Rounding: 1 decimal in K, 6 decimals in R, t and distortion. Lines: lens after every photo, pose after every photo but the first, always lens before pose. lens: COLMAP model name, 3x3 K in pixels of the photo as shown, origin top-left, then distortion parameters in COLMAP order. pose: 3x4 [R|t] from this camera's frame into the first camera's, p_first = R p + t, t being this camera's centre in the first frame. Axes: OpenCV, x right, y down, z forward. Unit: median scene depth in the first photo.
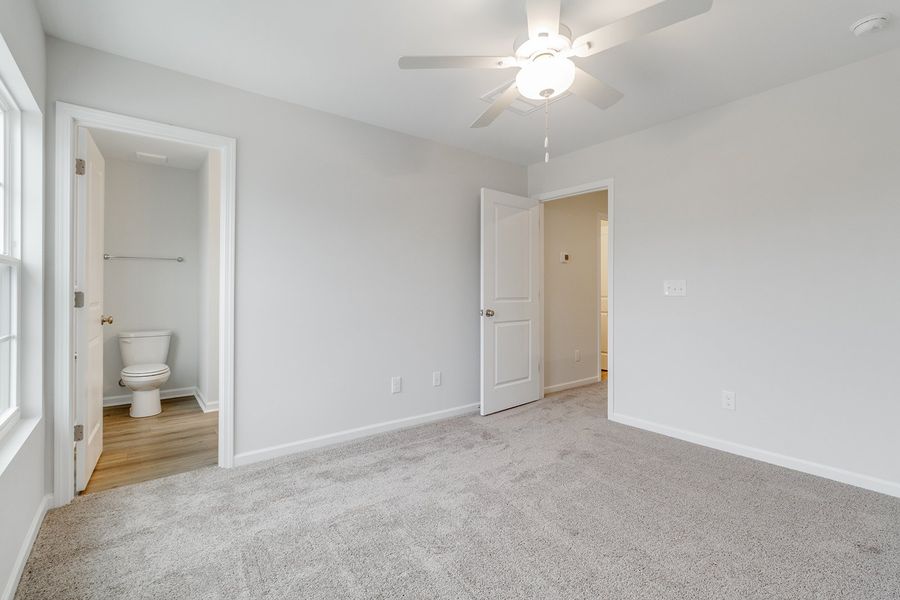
lens RADIAL K [[413.8, 0, 458.9], [0, 413.8, 287.6], [0, 0, 1]] dist [0.009848, 0.000375]
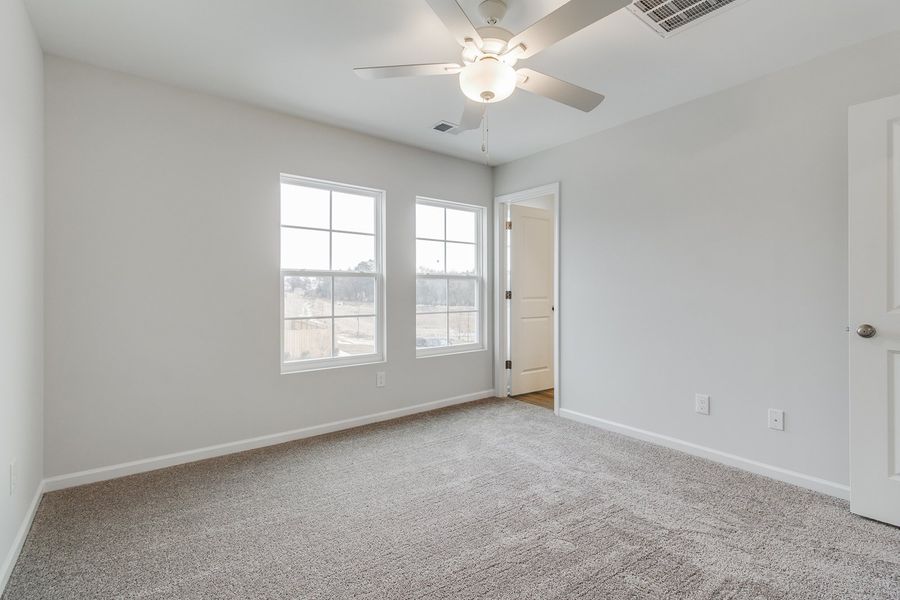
lens RADIAL K [[413.8, 0, 458.9], [0, 413.8, 287.6], [0, 0, 1]] dist [0.009848, 0.000375]
pose [[0.032283, -0.000649, -0.999479, 0.870277], [0.015663, 0.999877, -0.000144, -0.008414], [0.999356, -0.015650, 0.032290, 0.632260]]
